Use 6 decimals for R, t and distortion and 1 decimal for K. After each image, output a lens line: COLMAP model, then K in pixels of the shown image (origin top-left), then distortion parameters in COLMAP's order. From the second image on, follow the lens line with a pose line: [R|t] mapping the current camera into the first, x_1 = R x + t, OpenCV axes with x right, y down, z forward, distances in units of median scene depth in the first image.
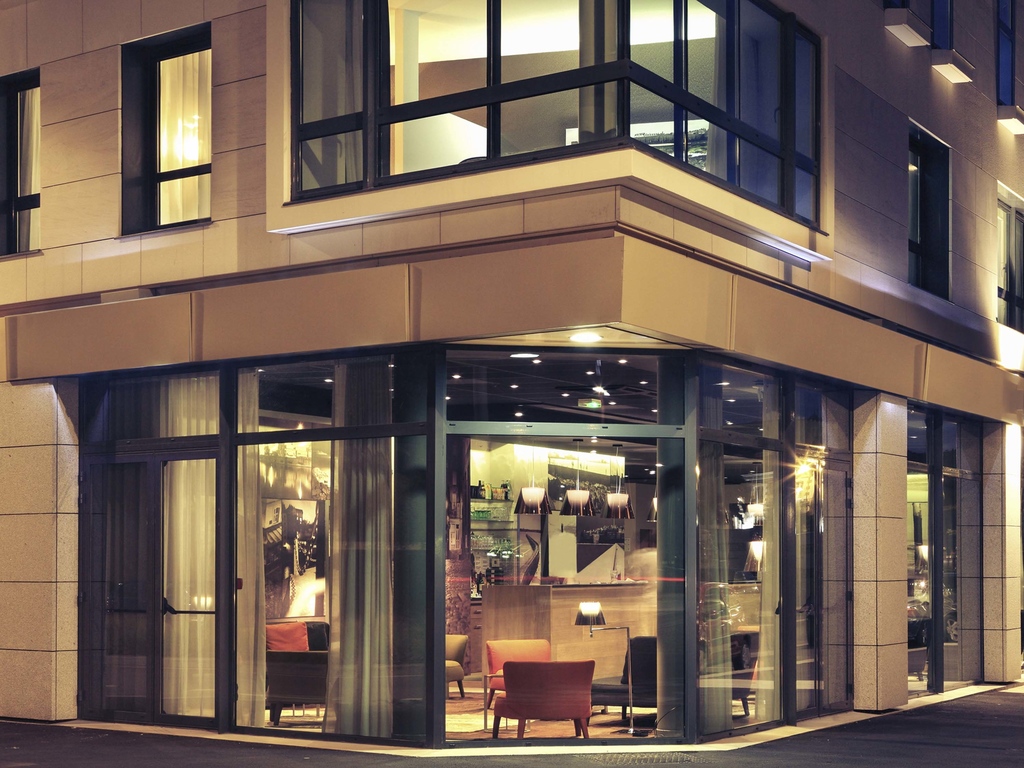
lens RADIAL K [[1551.3, 0, 512.2], [0, 1551.3, 384.1], [0, 0, 1]] dist [-0.012337, 0.000000]
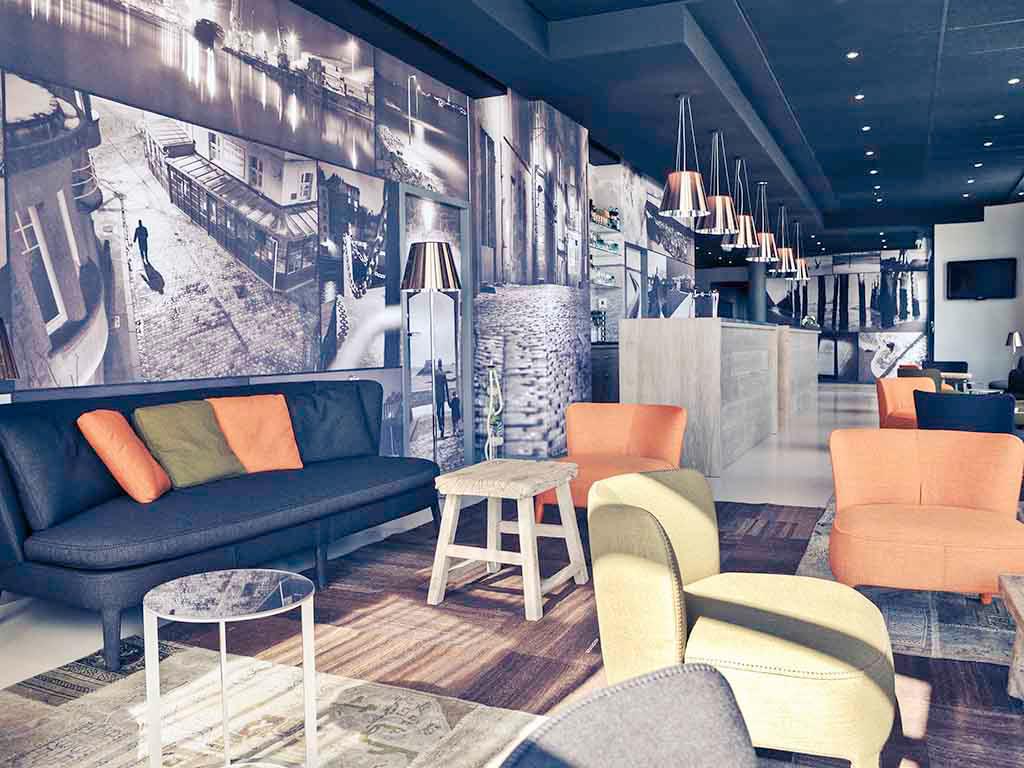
lens RADIAL K [[850.1, 0, 512.1], [0, 850.1, 382.9], [0, 0, 1]] dist [0.001015, 0.000249]
pose [[0.999906, 0.004771, -0.012873, -0.073193], [-0.002398, 0.983950, 0.178428, 0.096809], [0.013518, -0.178380, 0.983869, 0.675859]]
